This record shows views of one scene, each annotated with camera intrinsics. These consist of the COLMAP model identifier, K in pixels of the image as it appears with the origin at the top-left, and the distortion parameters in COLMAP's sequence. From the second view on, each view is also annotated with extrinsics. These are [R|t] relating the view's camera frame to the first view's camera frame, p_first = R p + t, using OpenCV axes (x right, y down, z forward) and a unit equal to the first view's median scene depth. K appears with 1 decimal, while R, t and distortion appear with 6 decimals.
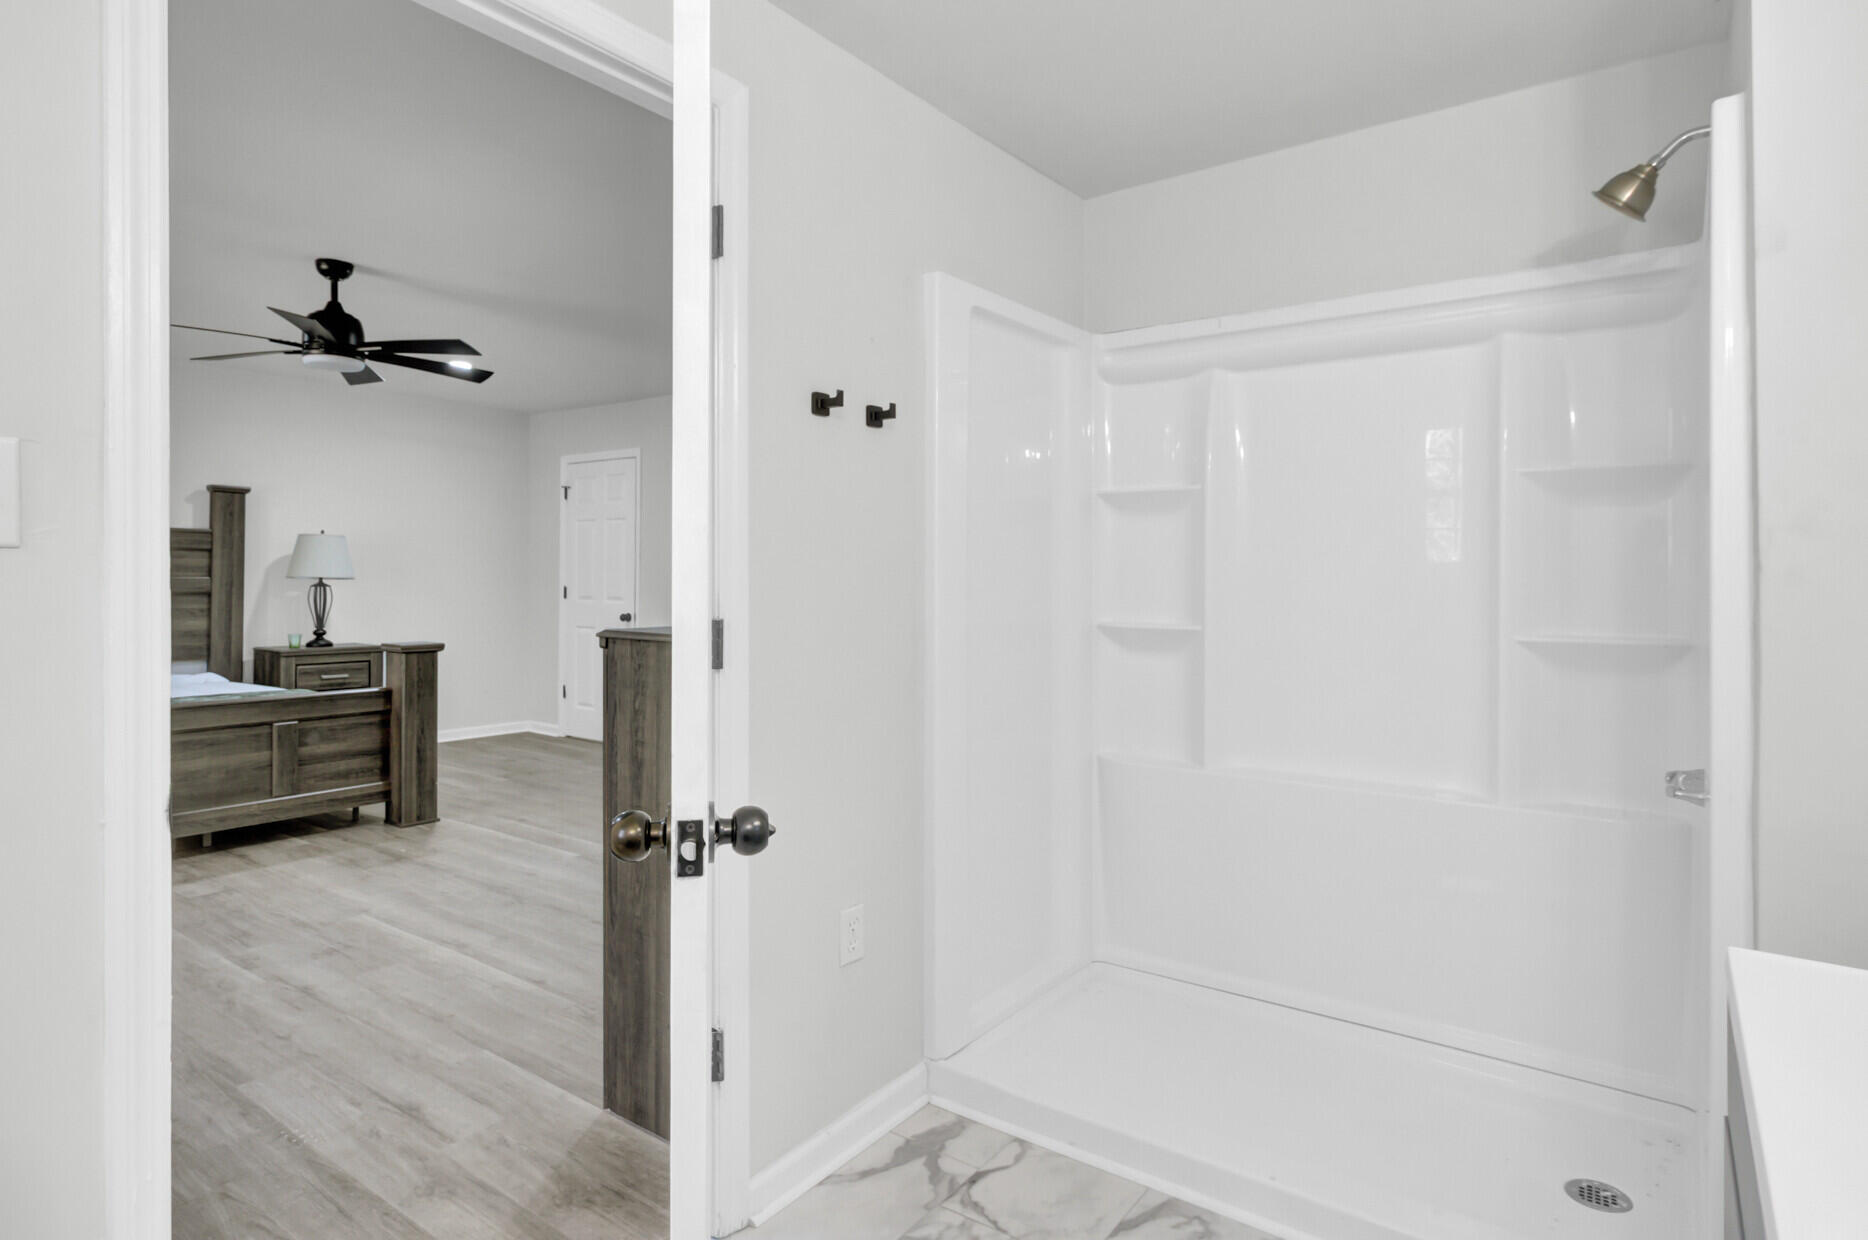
lens RADIAL K [[1016.9, 0, 938.0], [0, 1016.9, 580.8], [0, 0, 1]] dist [0.001593, -0.001675]
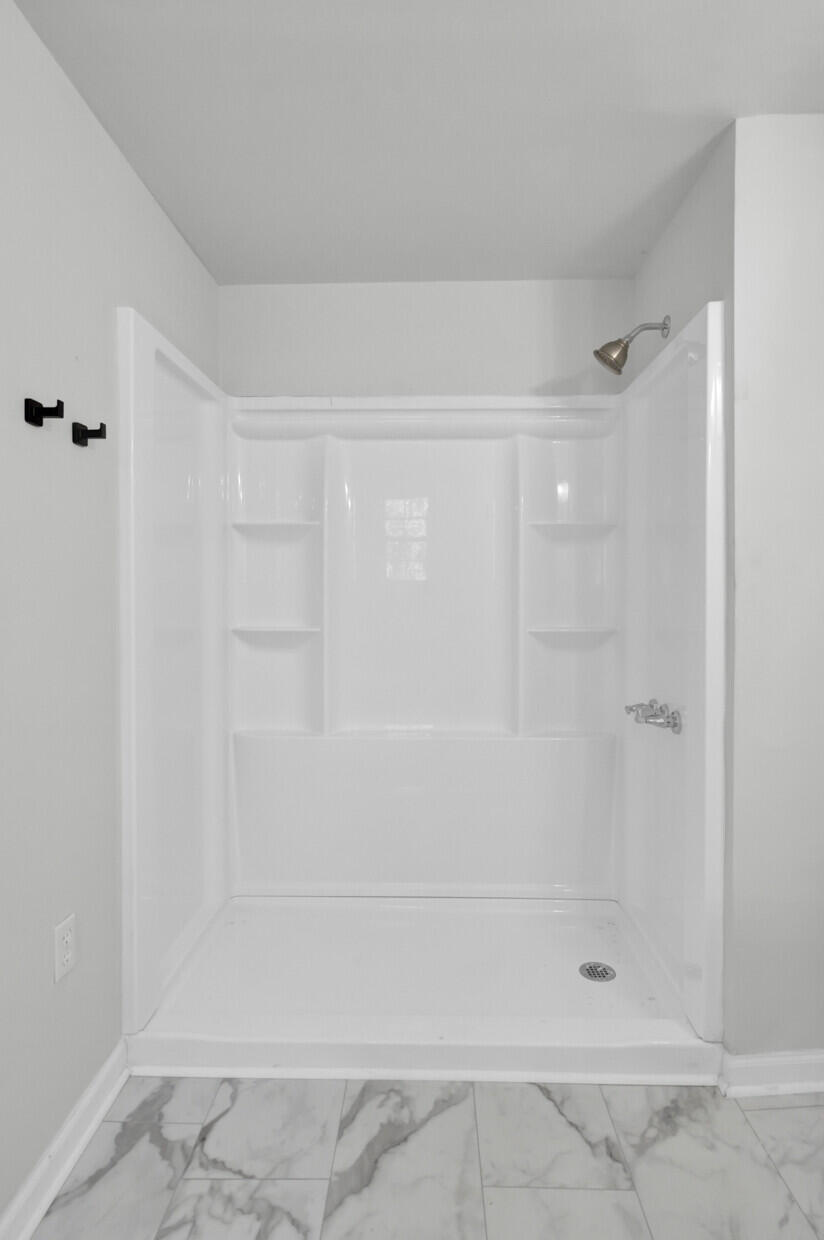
lens RADIAL K [[675.1, 0, 414.1], [0, 675.1, 601.8], [0, 0, 1]] dist [0.001593, -0.001675]
pose [[0.820166, -0.011093, 0.572018, -0.172594], [0.003790, 0.999895, 0.013957, -0.002119], [-0.572113, -0.009279, 0.820122, 0.247041]]
